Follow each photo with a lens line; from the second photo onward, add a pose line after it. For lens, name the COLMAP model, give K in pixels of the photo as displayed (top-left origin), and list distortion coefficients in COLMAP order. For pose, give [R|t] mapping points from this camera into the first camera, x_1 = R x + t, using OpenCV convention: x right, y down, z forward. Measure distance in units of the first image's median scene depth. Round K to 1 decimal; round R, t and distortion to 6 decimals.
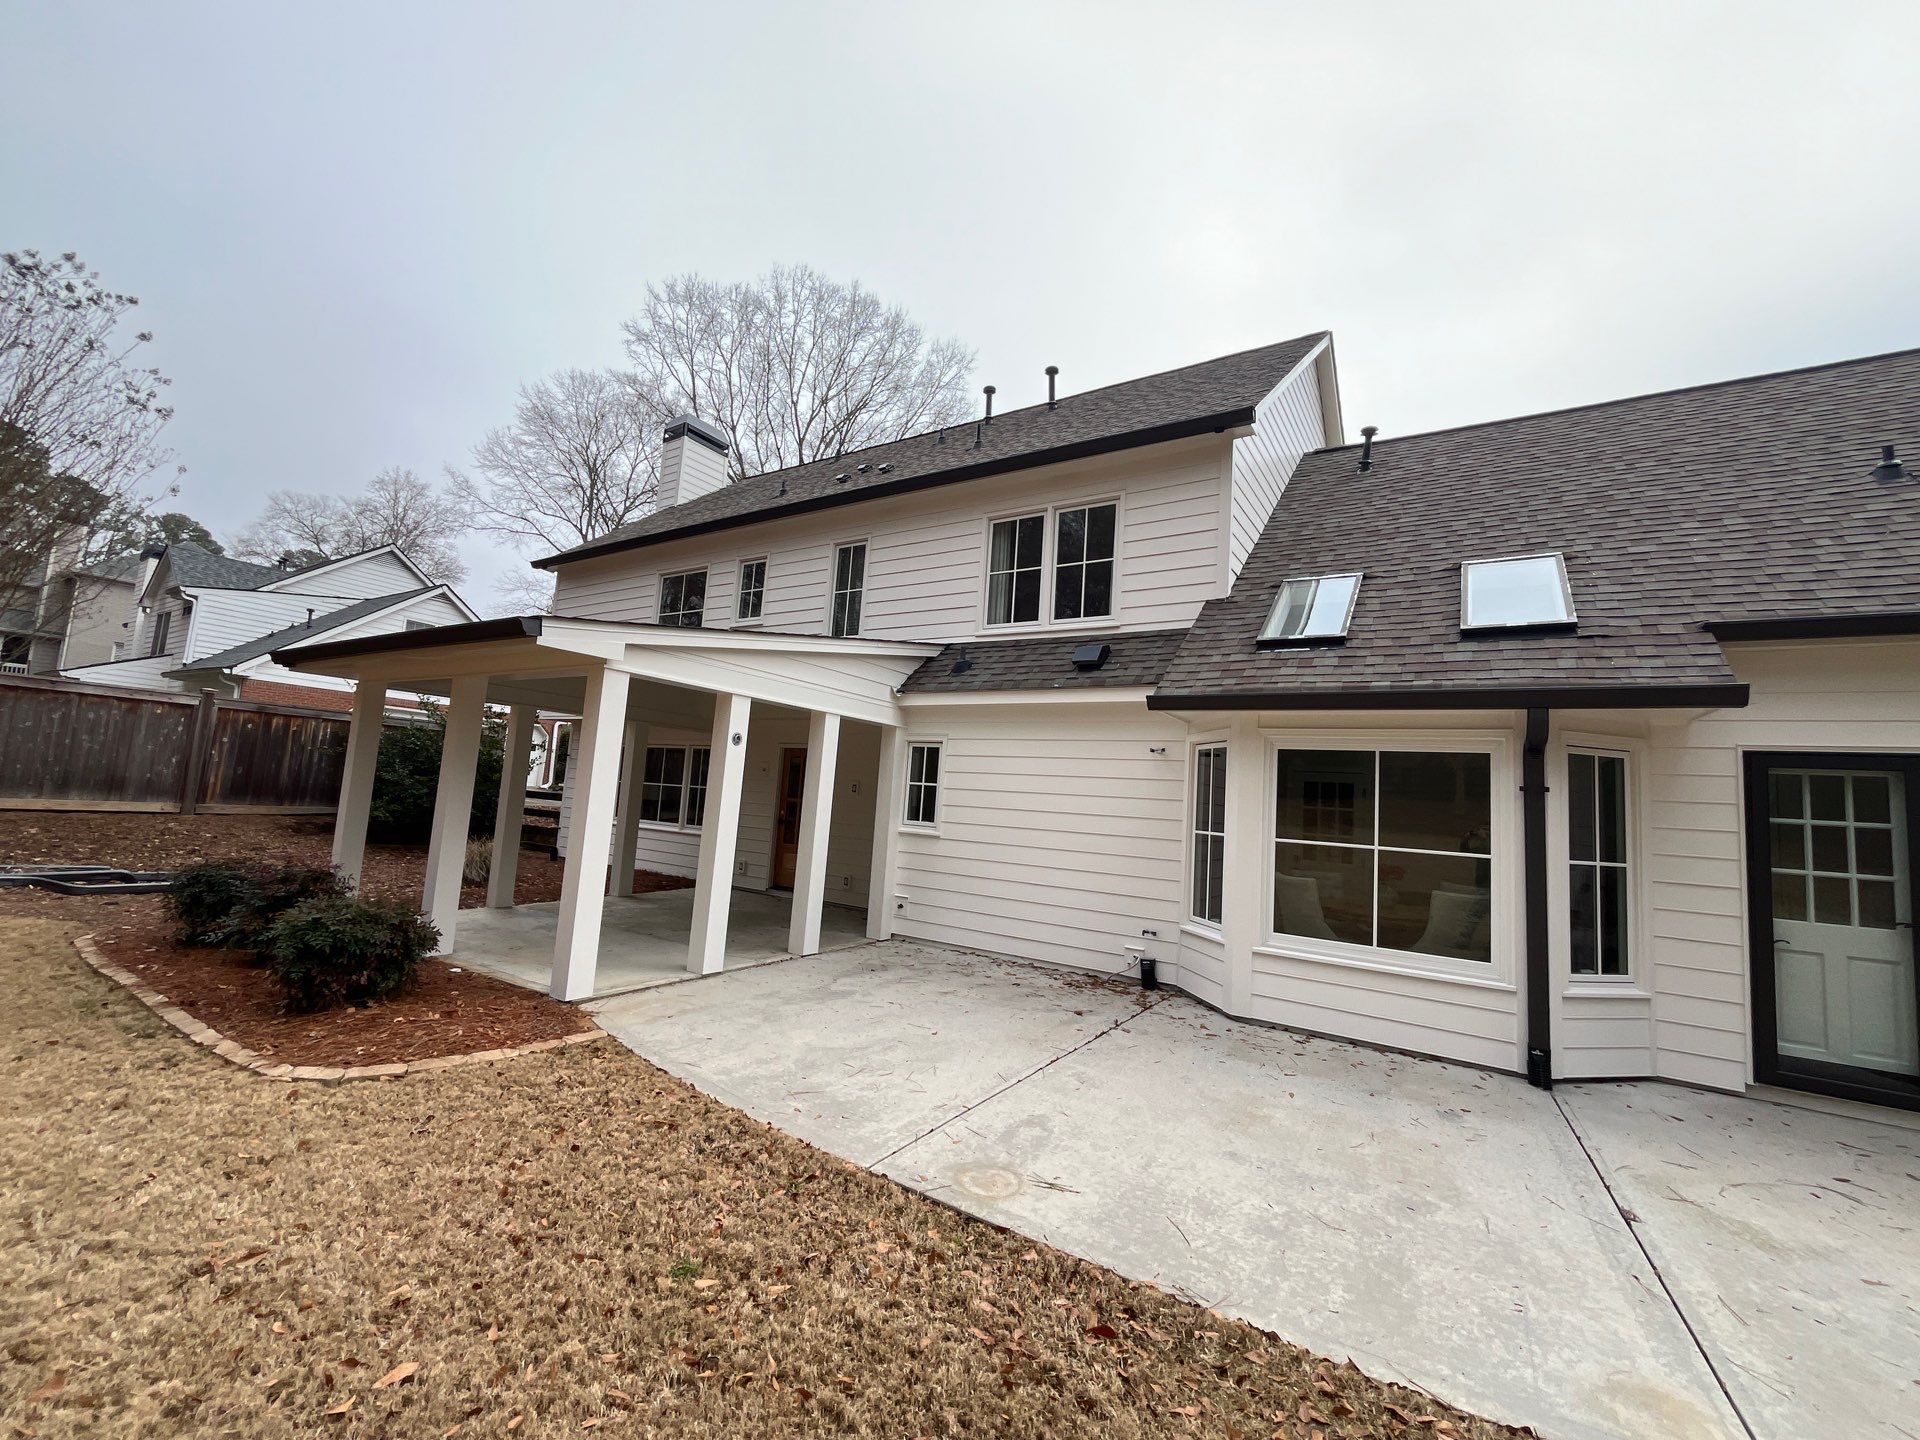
lens RADIAL K [[783.9, 0, 963.4], [0, 783.9, 716.6], [0, 0, 1]] dist [-0.008932, 0.000371]
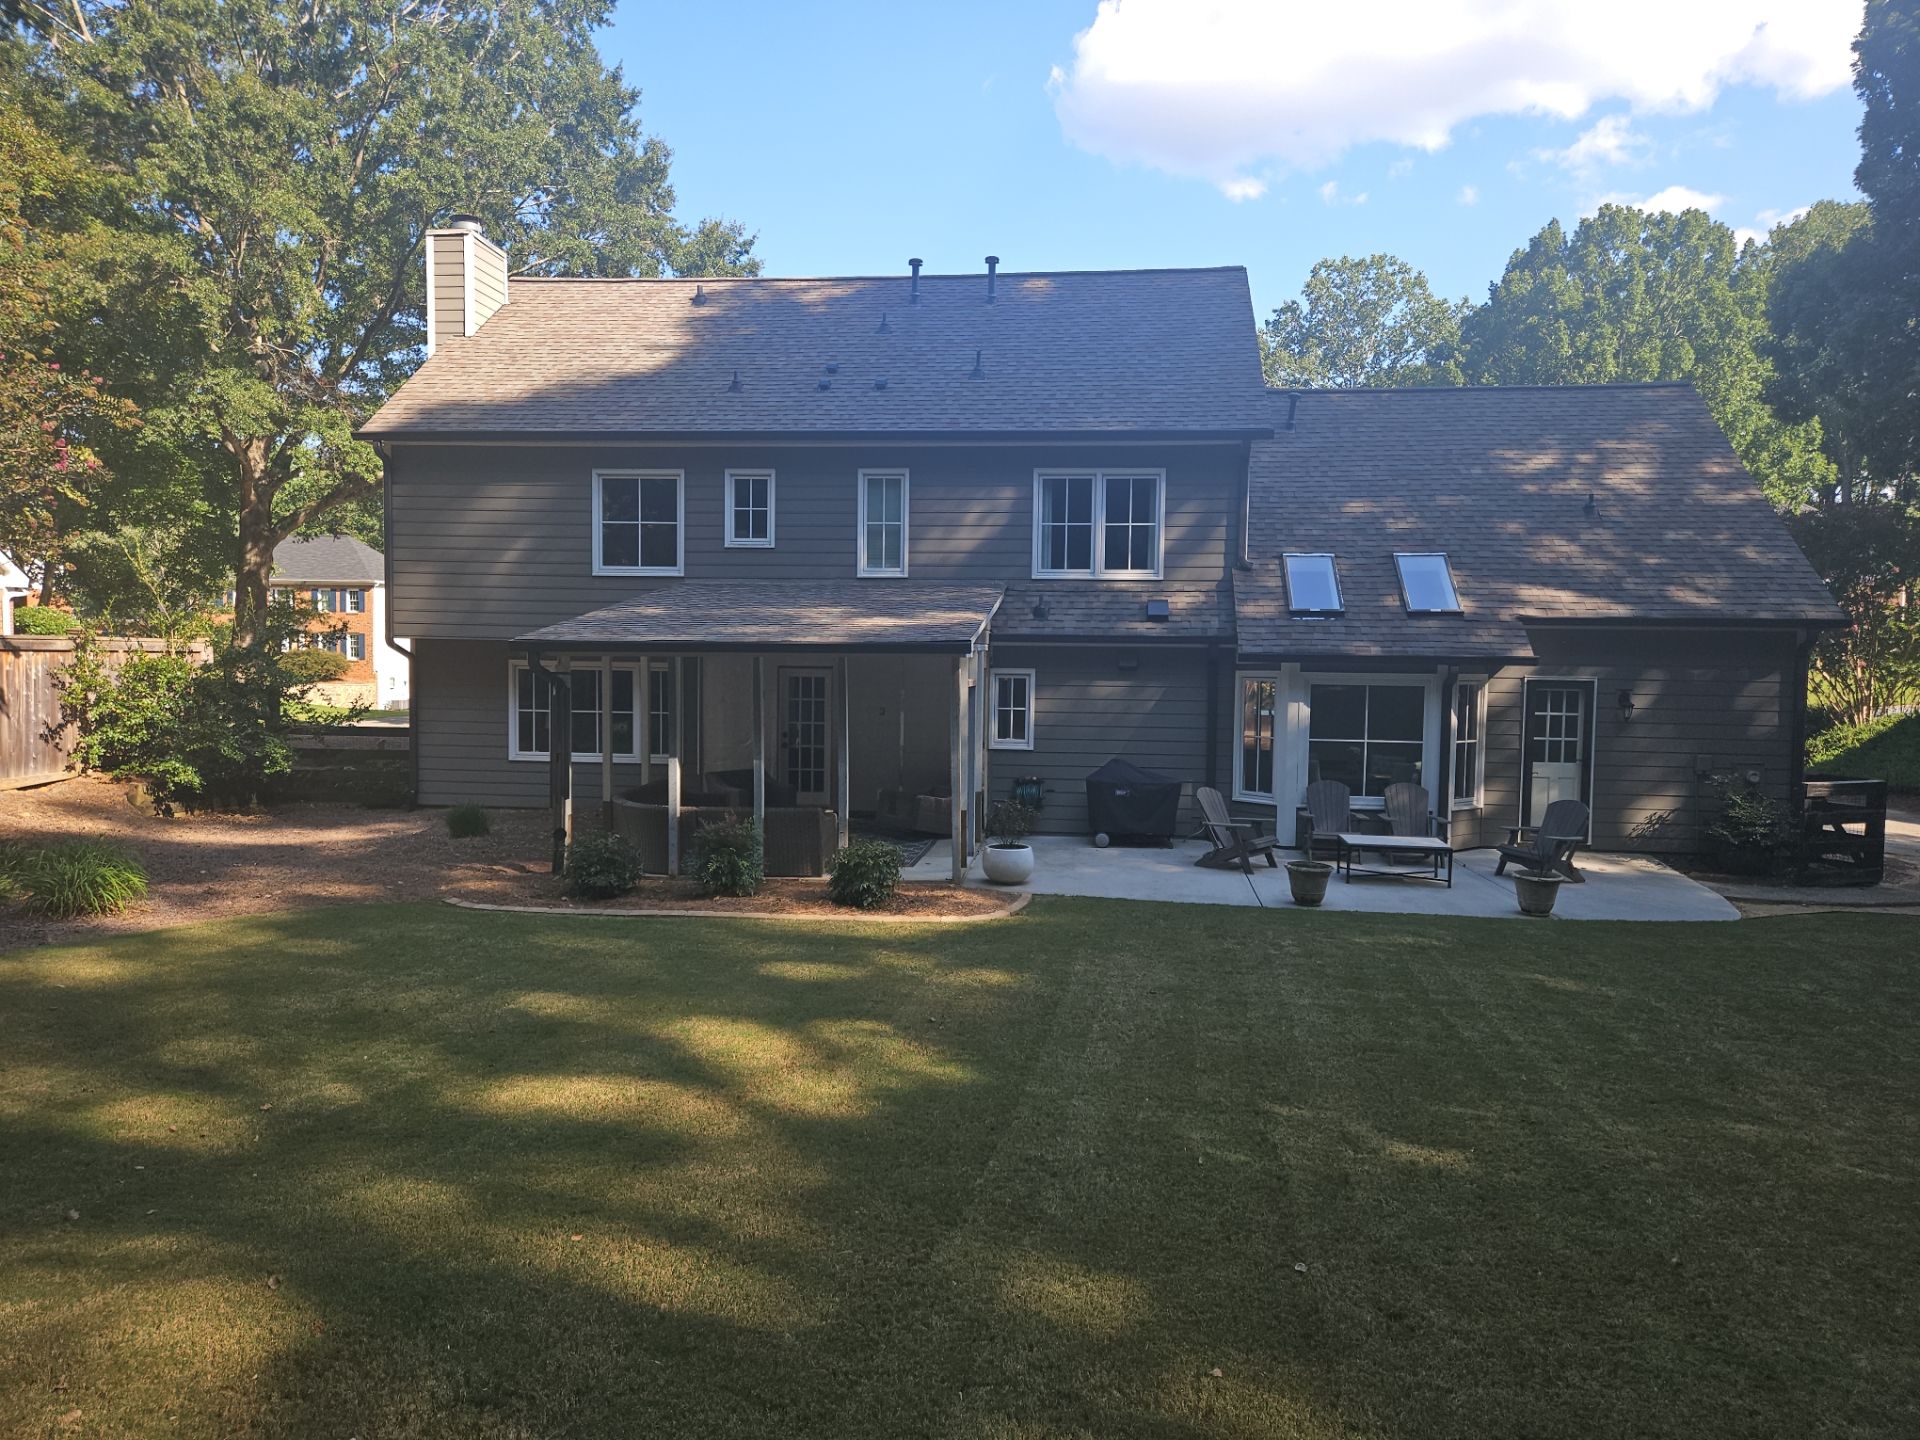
lens RADIAL K [[1321.2, 0, 963.8], [0, 1321.2, 729.7], [0, 0, 1]] dist [0.012482, -0.003799]
pose [[0.896549, -0.071367, 0.437157, -1.294661], [-0.006254, 0.984797, 0.173596, -0.300853], [-0.442900, -0.158372, 0.882473, -0.994847]]
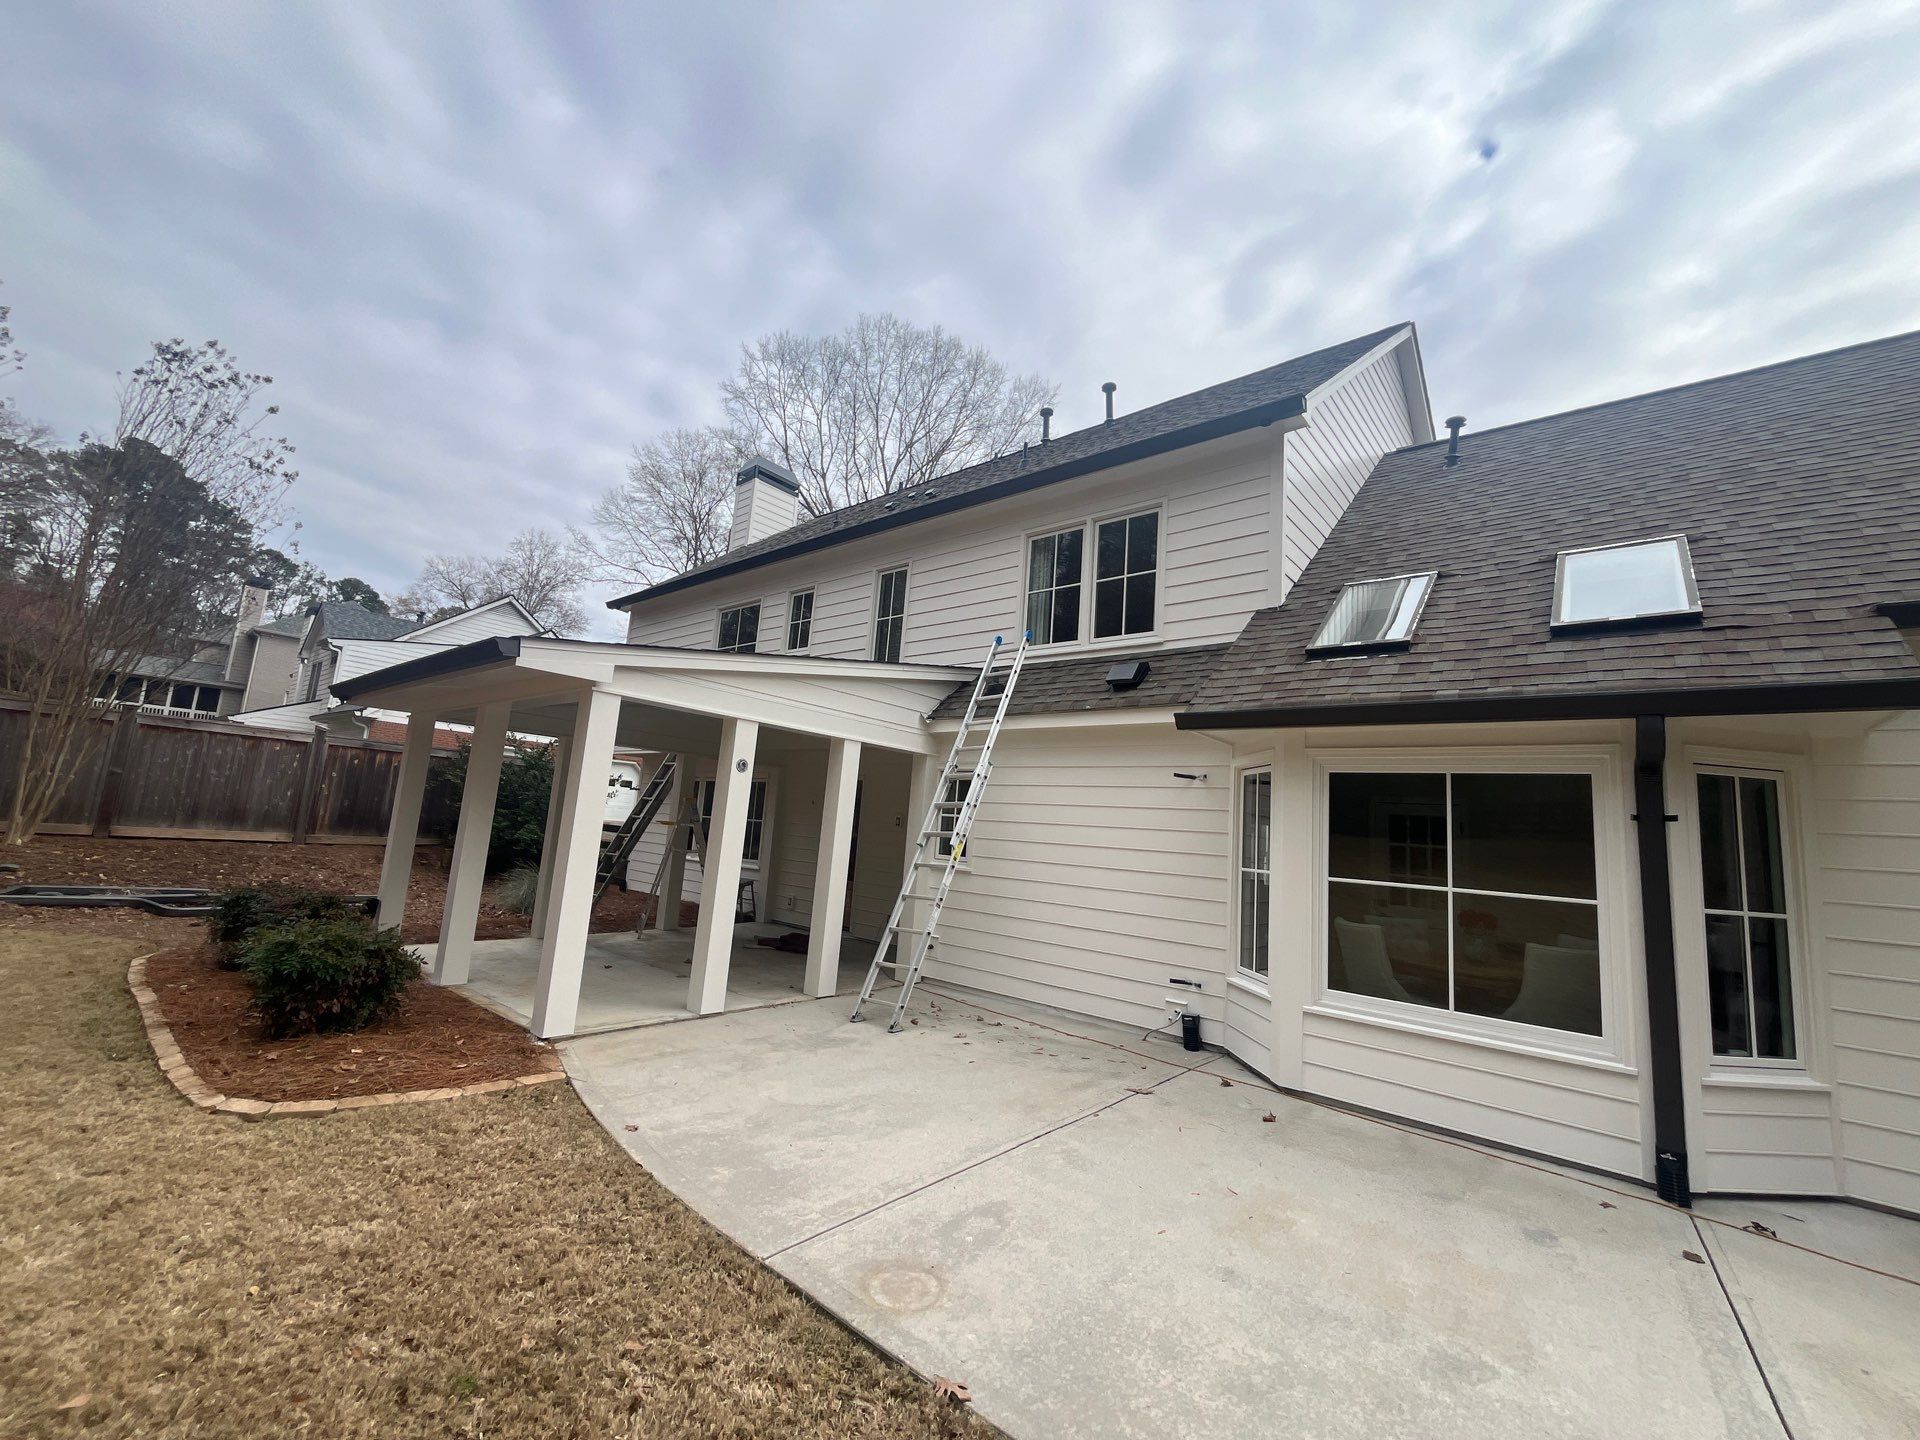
lens RADIAL K [[783.9, 0, 961.5], [0, 783.9, 716.0], [0, 0, 1]] dist [-0.008932, 0.000371]
pose [[0.991185, -0.013231, -0.131820, 0.103840], [0.006500, 0.998659, -0.051356, 0.018684], [0.132322, 0.050046, 0.989942, 0.082918]]
